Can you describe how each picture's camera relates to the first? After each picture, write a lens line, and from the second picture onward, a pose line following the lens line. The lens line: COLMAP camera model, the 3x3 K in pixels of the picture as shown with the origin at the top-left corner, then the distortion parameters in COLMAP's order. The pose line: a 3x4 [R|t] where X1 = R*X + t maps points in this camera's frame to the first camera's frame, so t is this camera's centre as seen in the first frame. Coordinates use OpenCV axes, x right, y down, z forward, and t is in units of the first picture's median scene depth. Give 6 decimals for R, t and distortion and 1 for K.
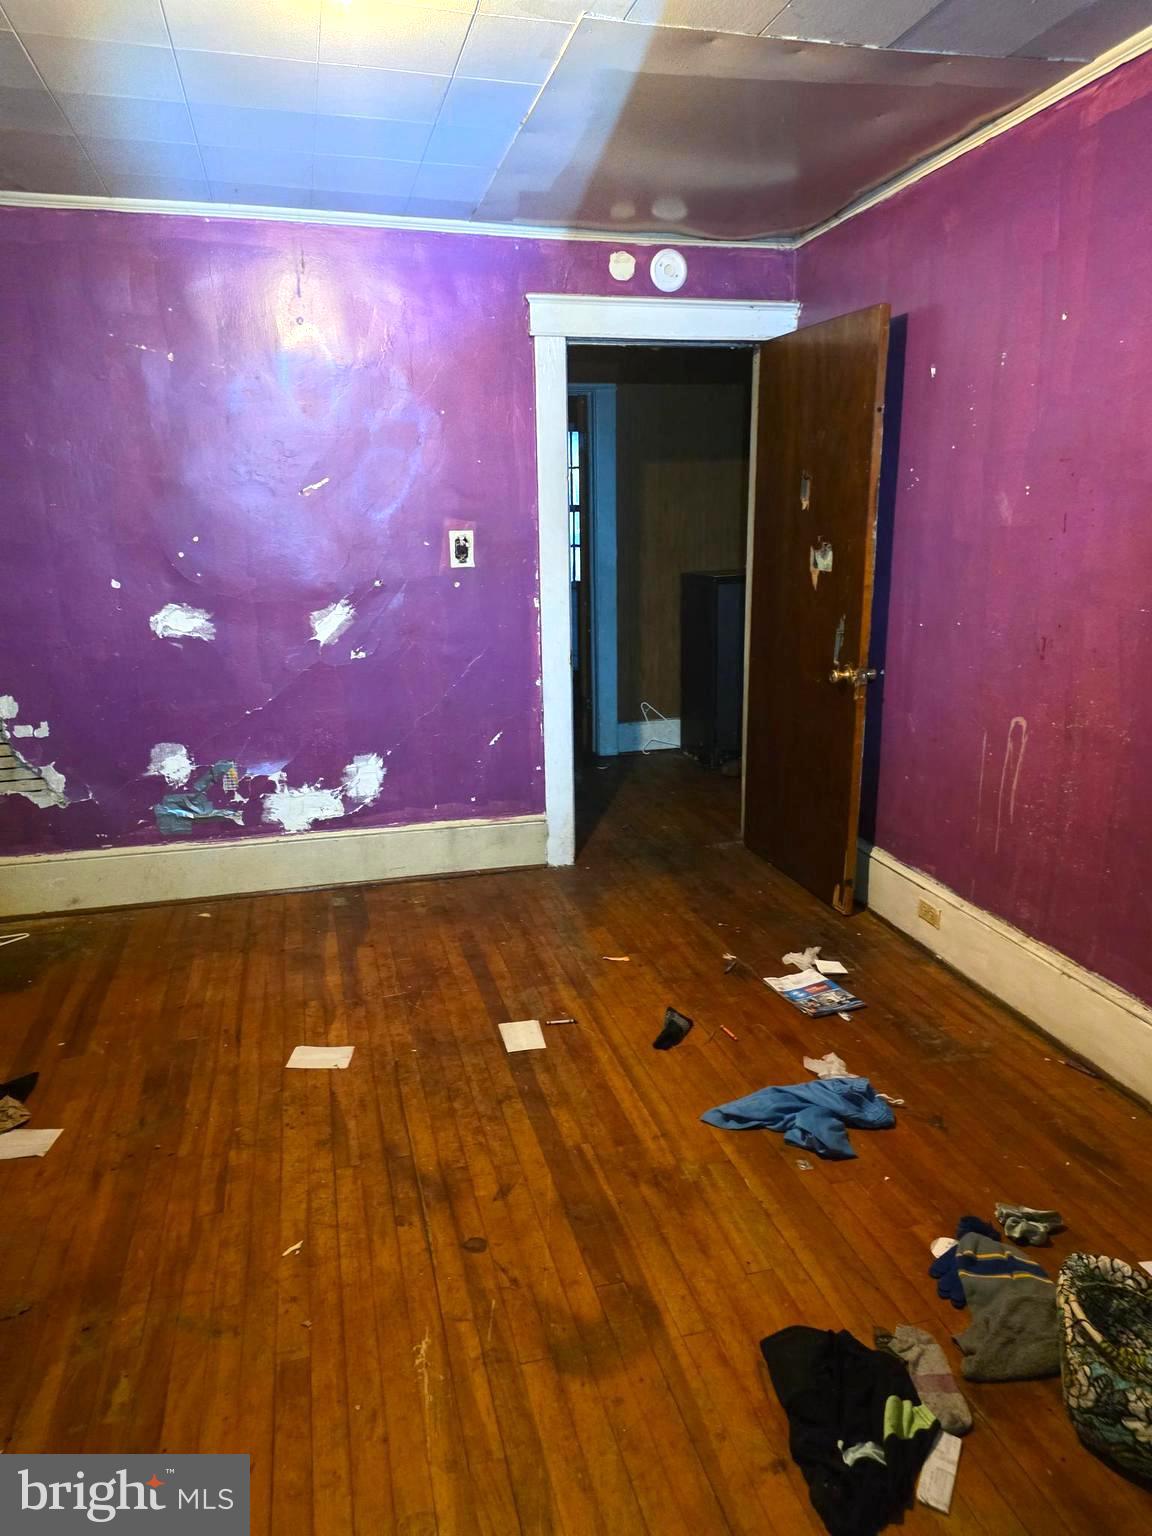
lens RADIAL K [[1031.9, 0, 577.3], [0, 1031.9, 753.1], [0, 0, 1]] dist [0.068056, -0.031418]
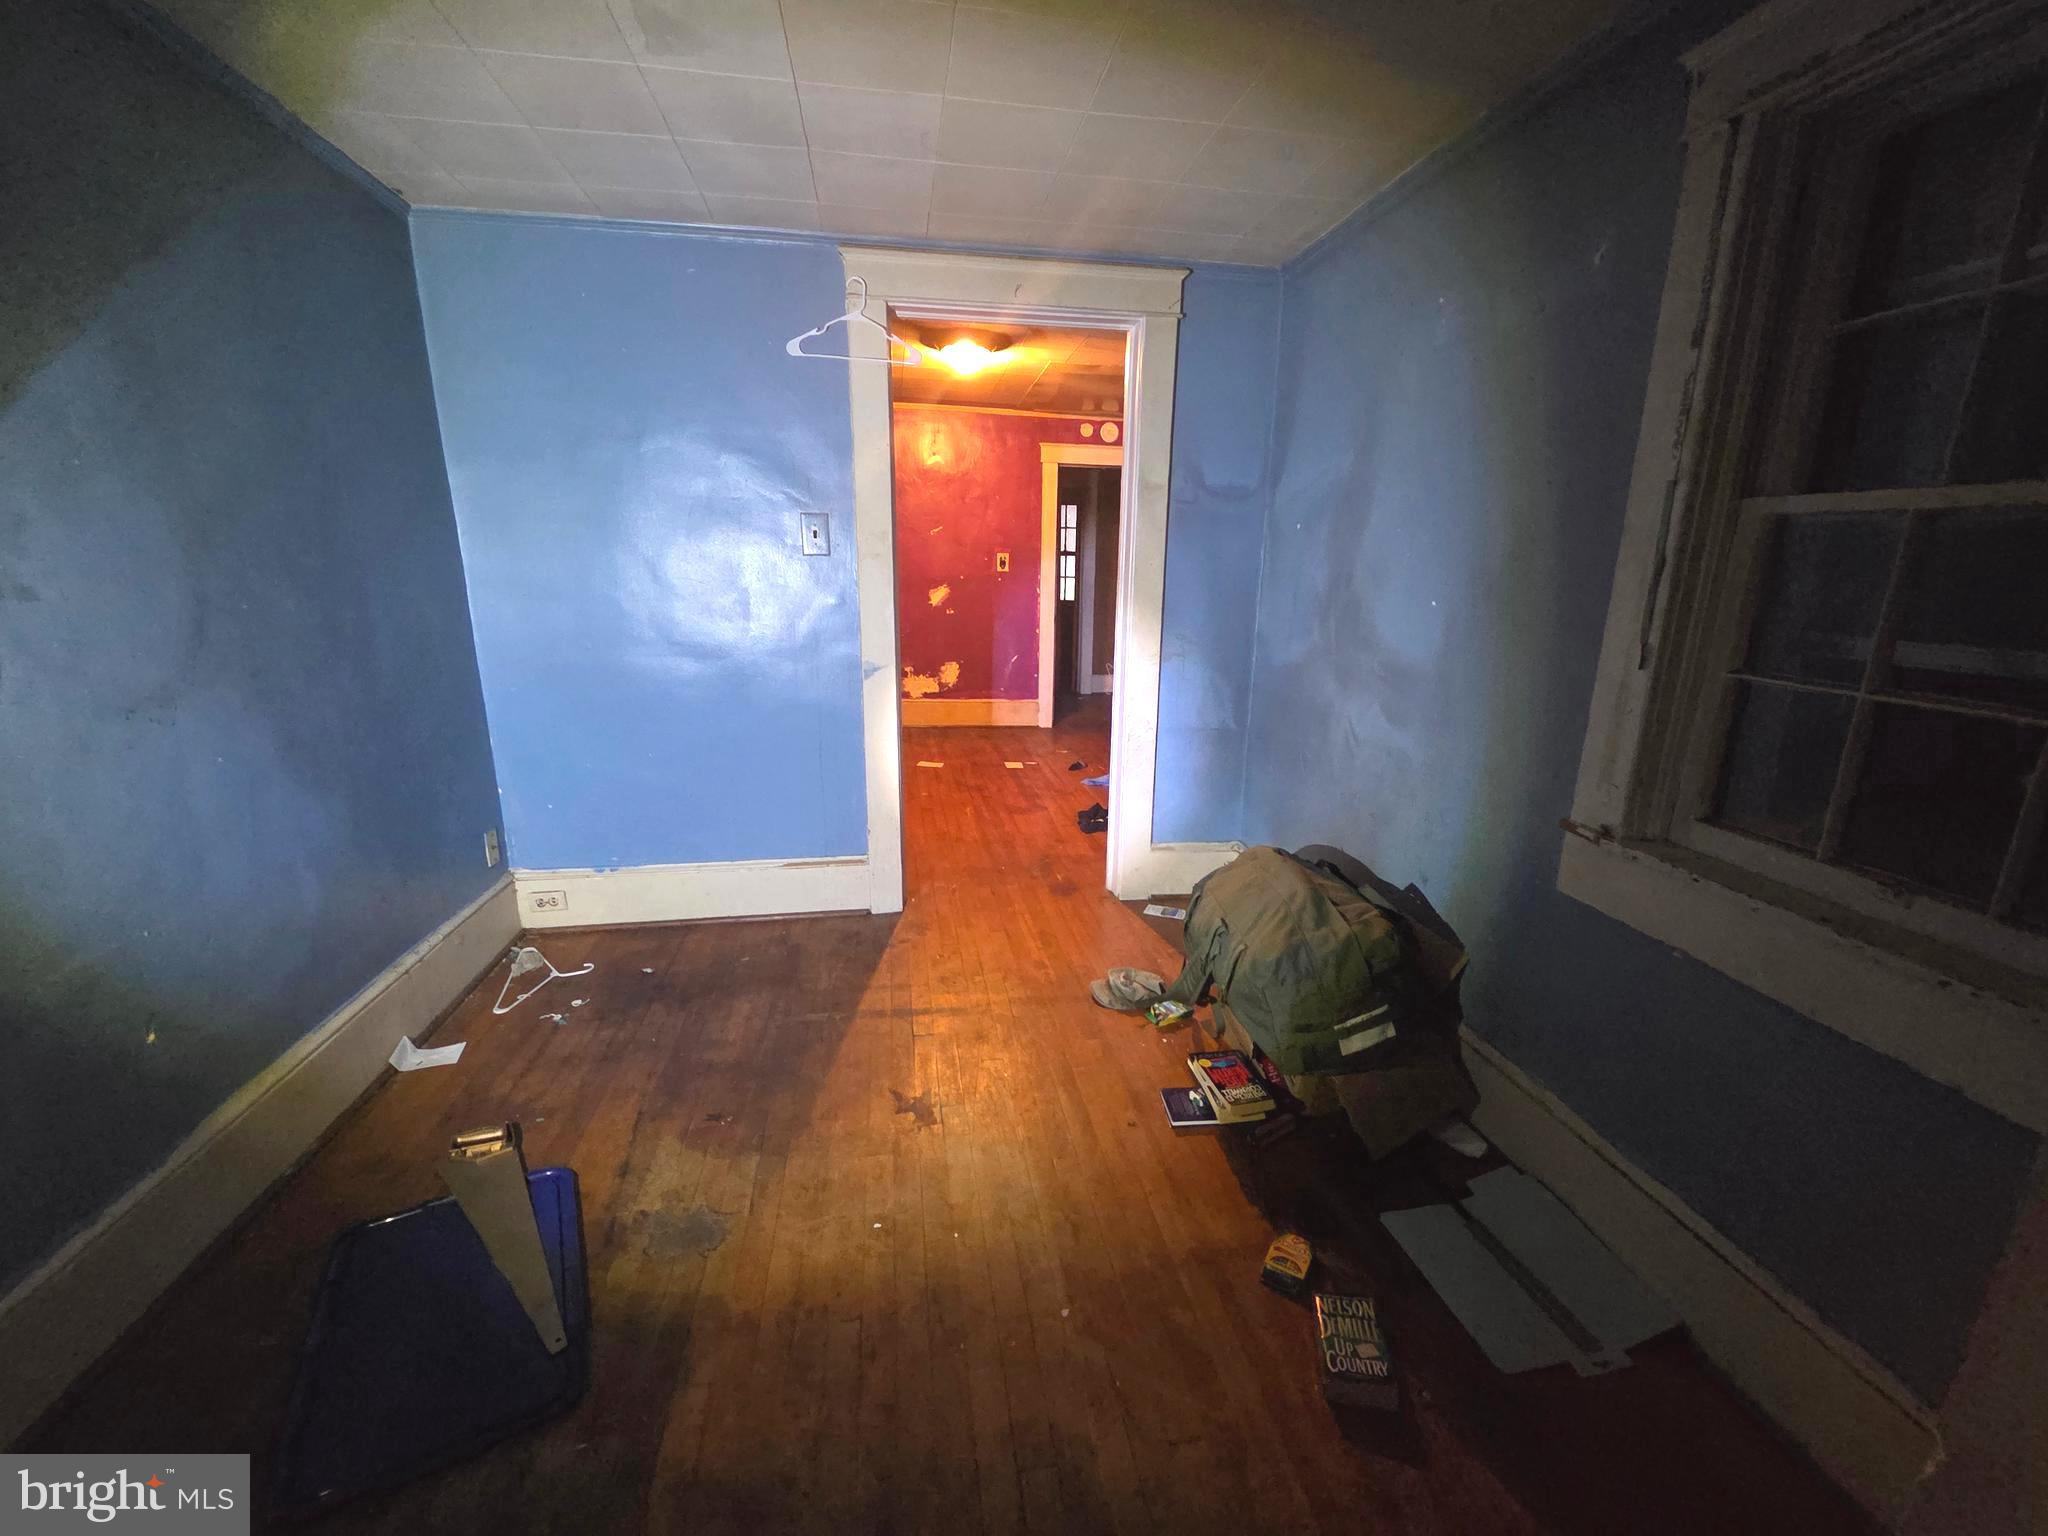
lens RADIAL K [[836.9, 0, 1038.7], [0, 836.9, 766.5], [0, 0, 1]] dist [-0.002611, -0.000547]
pose [[0.995371, 0.054400, -0.079223, 0.138830], [-0.053937, 0.998513, 0.007967, 0.233076], [0.079539, -0.003657, 0.996825, -0.802565]]
